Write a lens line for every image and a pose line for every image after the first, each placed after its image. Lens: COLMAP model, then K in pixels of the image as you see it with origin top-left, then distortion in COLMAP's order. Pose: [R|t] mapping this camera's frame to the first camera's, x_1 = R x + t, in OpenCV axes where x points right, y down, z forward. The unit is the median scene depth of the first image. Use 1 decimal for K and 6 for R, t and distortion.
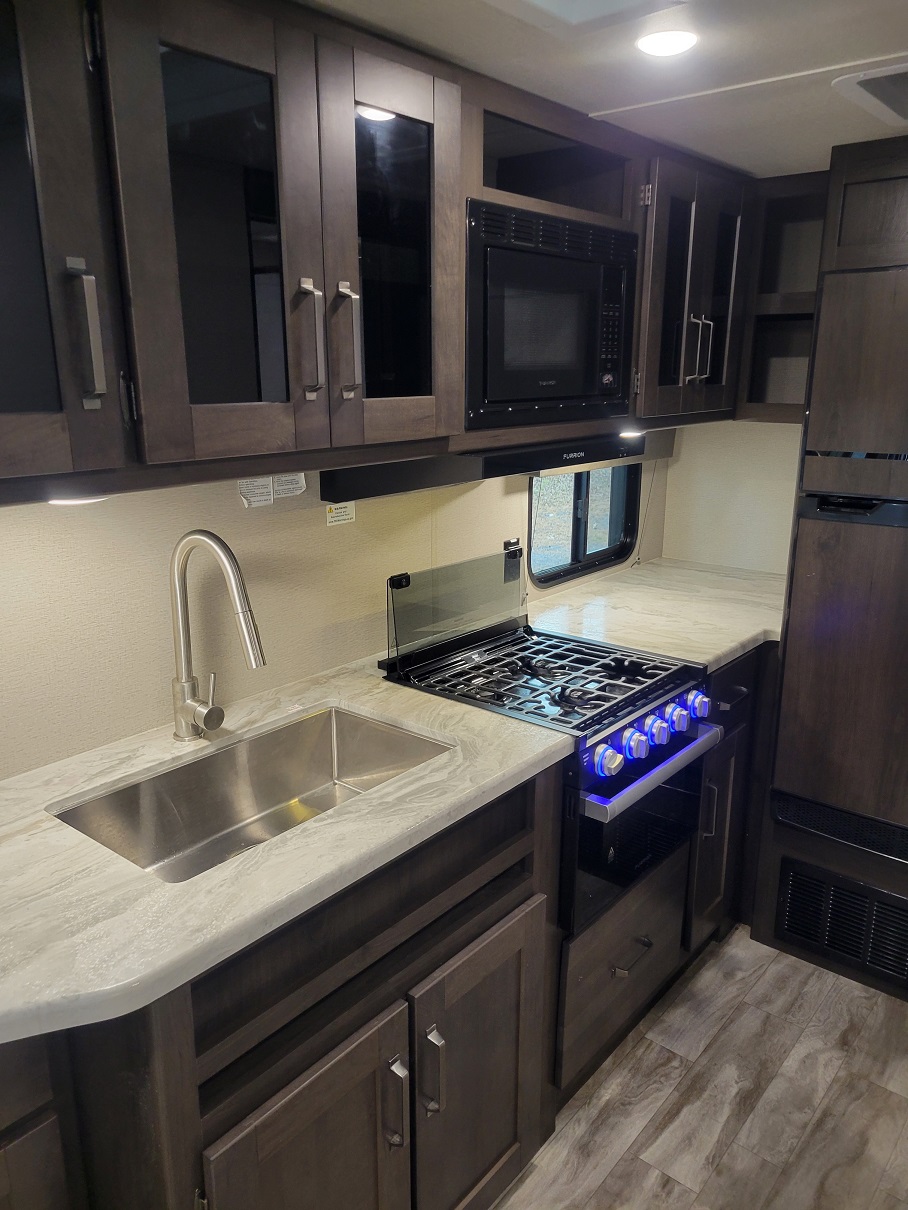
lens RADIAL K [[890.1, 0, 454.0], [0, 890.1, 605.0], [0, 0, 1]] dist [0.065074, -0.042815]
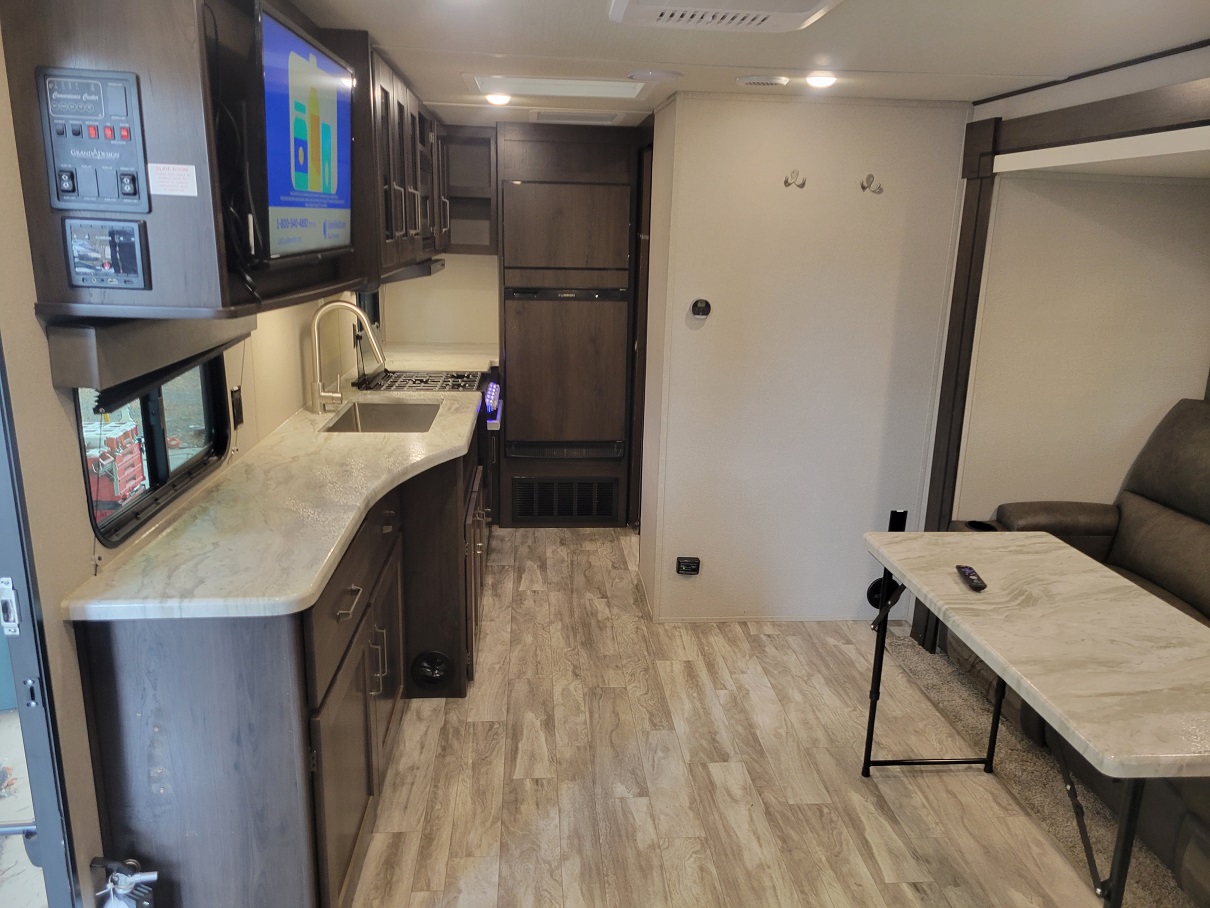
lens RADIAL K [[890.1, 0, 605.7], [0, 890.1, 461.1], [0, 0, 1]] dist [0.065074, -0.042815]
pose [[0.710486, -0.157453, 0.685871, -1.008140], [0.152543, 0.985933, 0.068320, 0.177552], [-0.686979, 0.056084, 0.724509, -0.672327]]
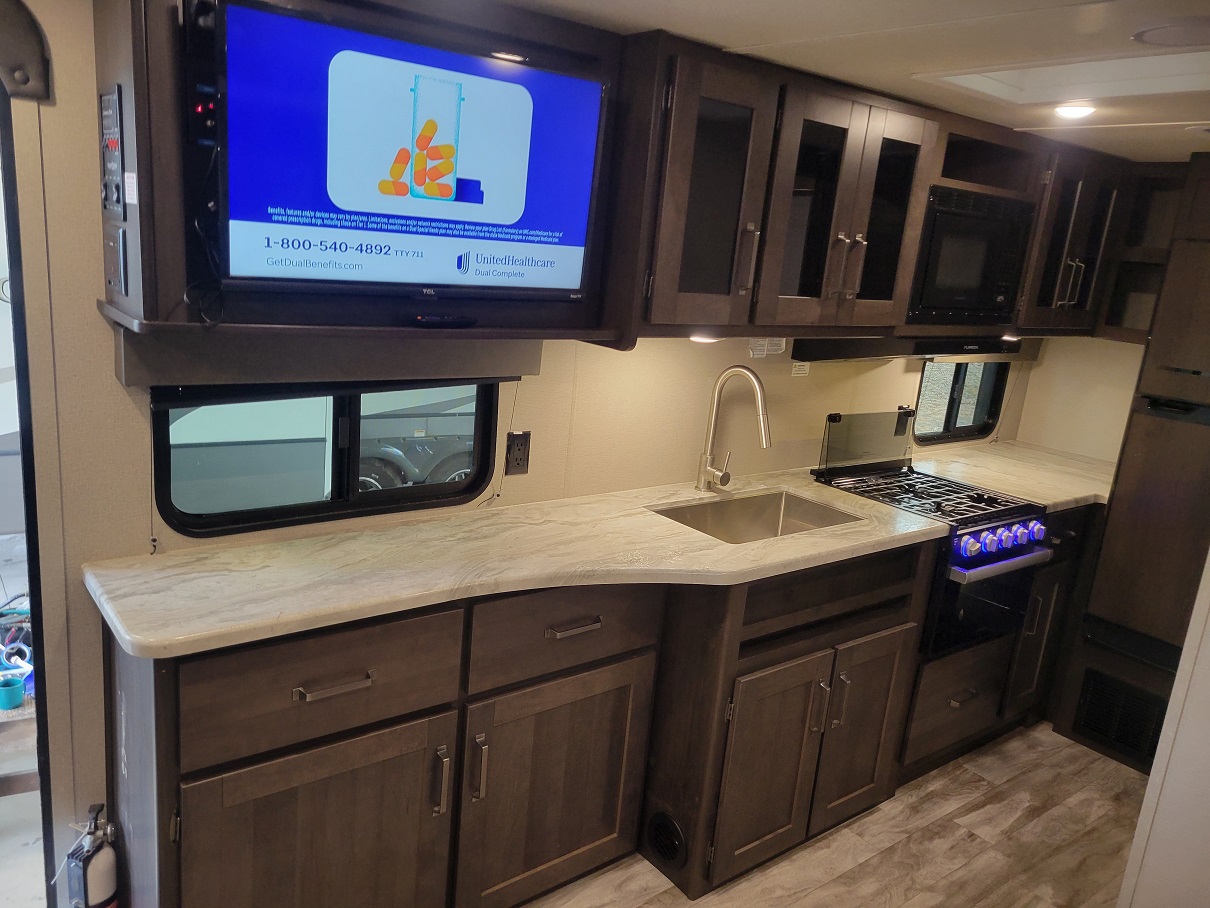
lens RADIAL K [[890.1, 0, 605.7], [0, 890.1, 461.1], [0, 0, 1]] dist [0.065074, -0.042815]
pose [[0.974103, 0.135780, -0.180795, -0.152891], [-0.140547, 0.989978, -0.013760, 0.119628], [0.177114, 0.038814, 0.983425, -0.545605]]
